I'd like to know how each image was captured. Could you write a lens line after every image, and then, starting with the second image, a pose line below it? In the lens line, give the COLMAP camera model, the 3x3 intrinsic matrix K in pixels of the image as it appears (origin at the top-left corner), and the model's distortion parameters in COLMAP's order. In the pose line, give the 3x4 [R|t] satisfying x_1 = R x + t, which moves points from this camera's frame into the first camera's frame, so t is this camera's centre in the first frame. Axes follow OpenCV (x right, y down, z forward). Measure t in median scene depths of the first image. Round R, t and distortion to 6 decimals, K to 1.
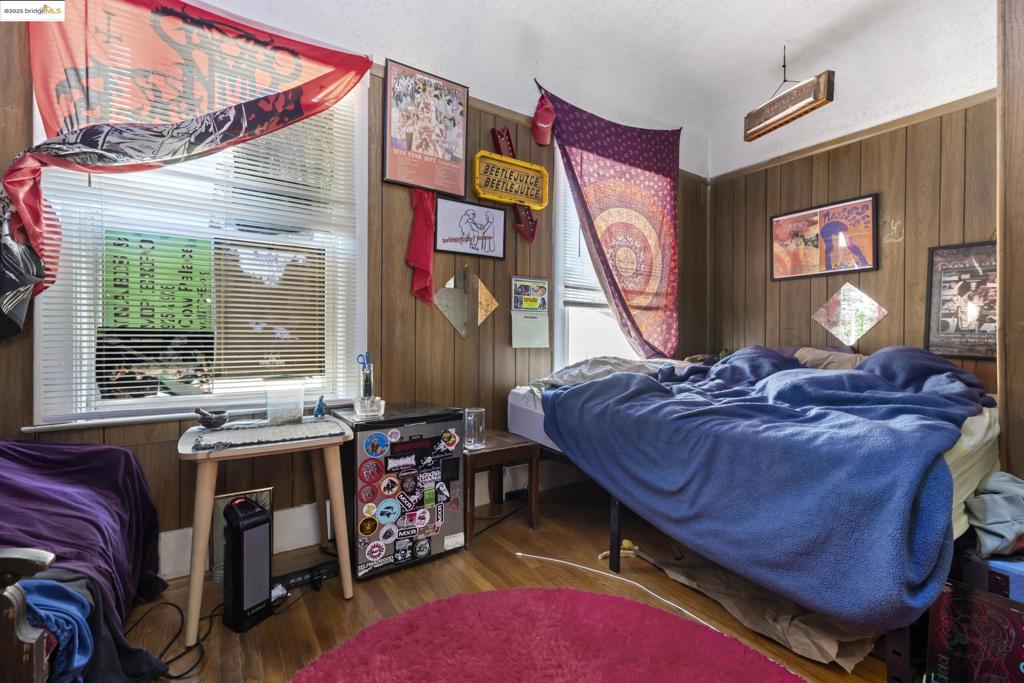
lens RADIAL K [[444.7, 0, 510.0], [0, 444.7, 341.6], [0, 0, 1]] dist [-0.001626, 0.001576]
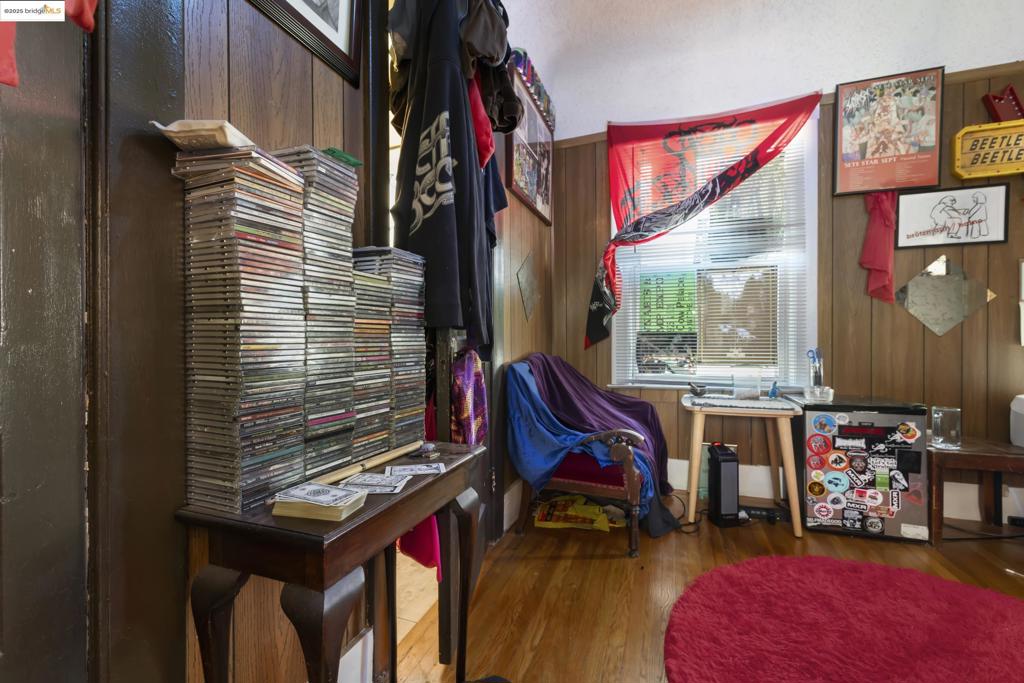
lens RADIAL K [[444.7, 0, 504.7], [0, 444.7, 340.8], [0, 0, 1]] dist [-0.001626, 0.001576]
pose [[0.586804, -0.002467, -0.809725, 0.159151], [0.001759, 0.999997, -0.001772, 0.005390], [0.809727, -0.000384, 0.586807, -0.389702]]
